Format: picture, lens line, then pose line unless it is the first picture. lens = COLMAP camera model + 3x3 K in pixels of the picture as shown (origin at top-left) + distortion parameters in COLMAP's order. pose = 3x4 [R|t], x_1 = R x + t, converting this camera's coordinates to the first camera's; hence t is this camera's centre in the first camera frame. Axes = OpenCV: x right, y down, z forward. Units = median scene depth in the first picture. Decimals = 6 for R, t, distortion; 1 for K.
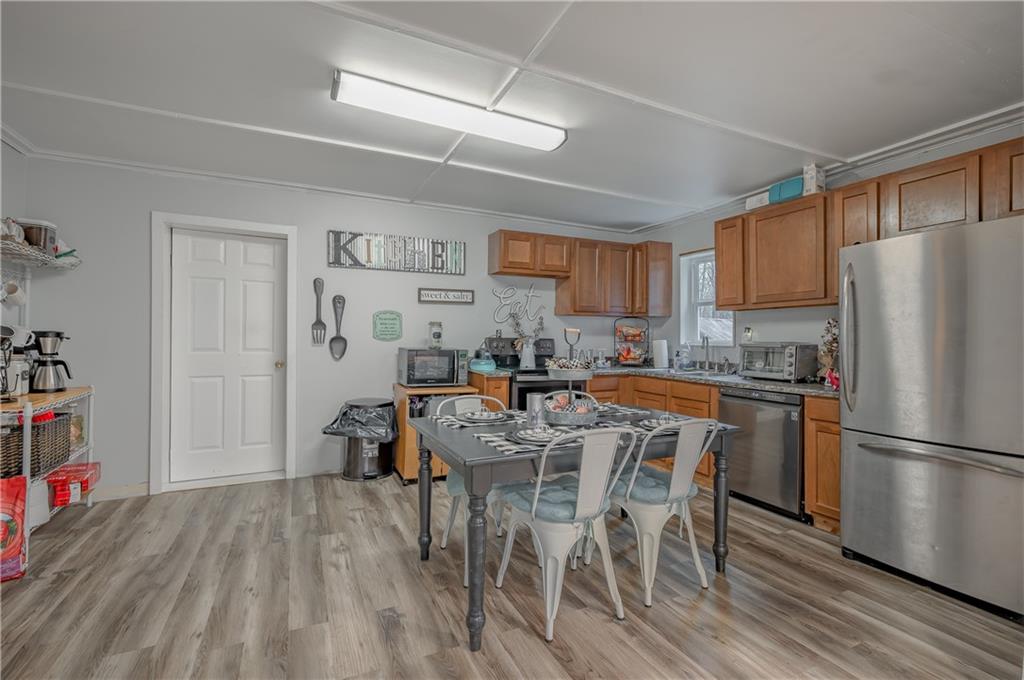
lens RADIAL K [[449.3, 0, 512.5], [0, 449.3, 337.0], [0, 0, 1]] dist [-0.003034, -0.000657]
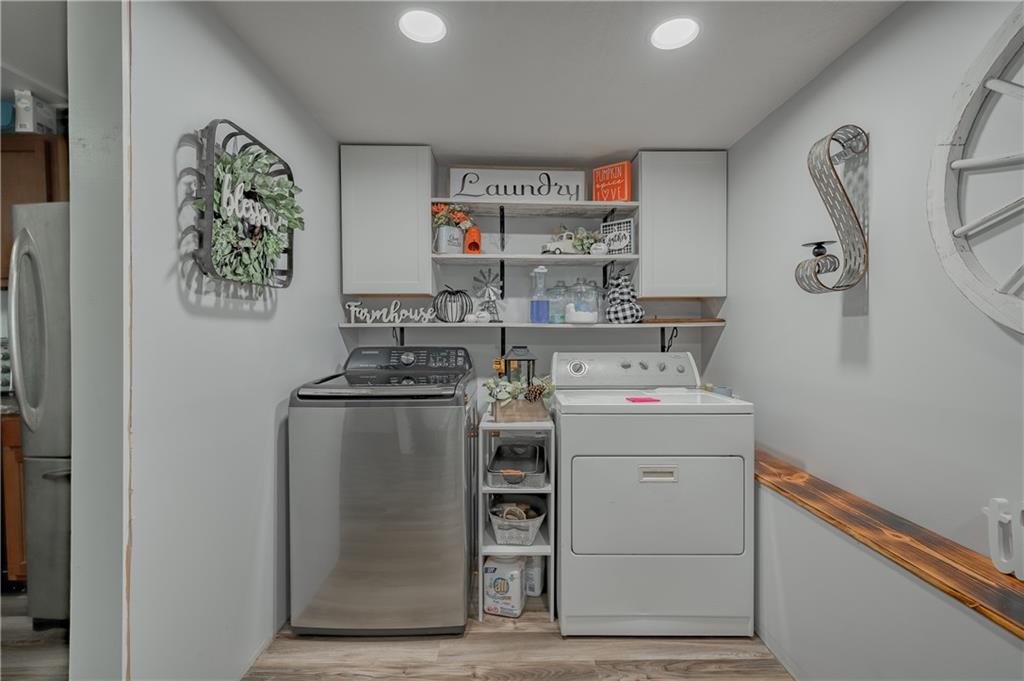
lens RADIAL K [[449.3, 0, 509.5], [0, 449.3, 343.3], [0, 0, 1]] dist [-0.003034, -0.000657]
pose [[0.433292, -0.031520, 0.900702, 0.262395], [0.007026, 0.999476, 0.031596, 0.002265], [-0.901226, -0.007362, 0.433286, -0.008789]]
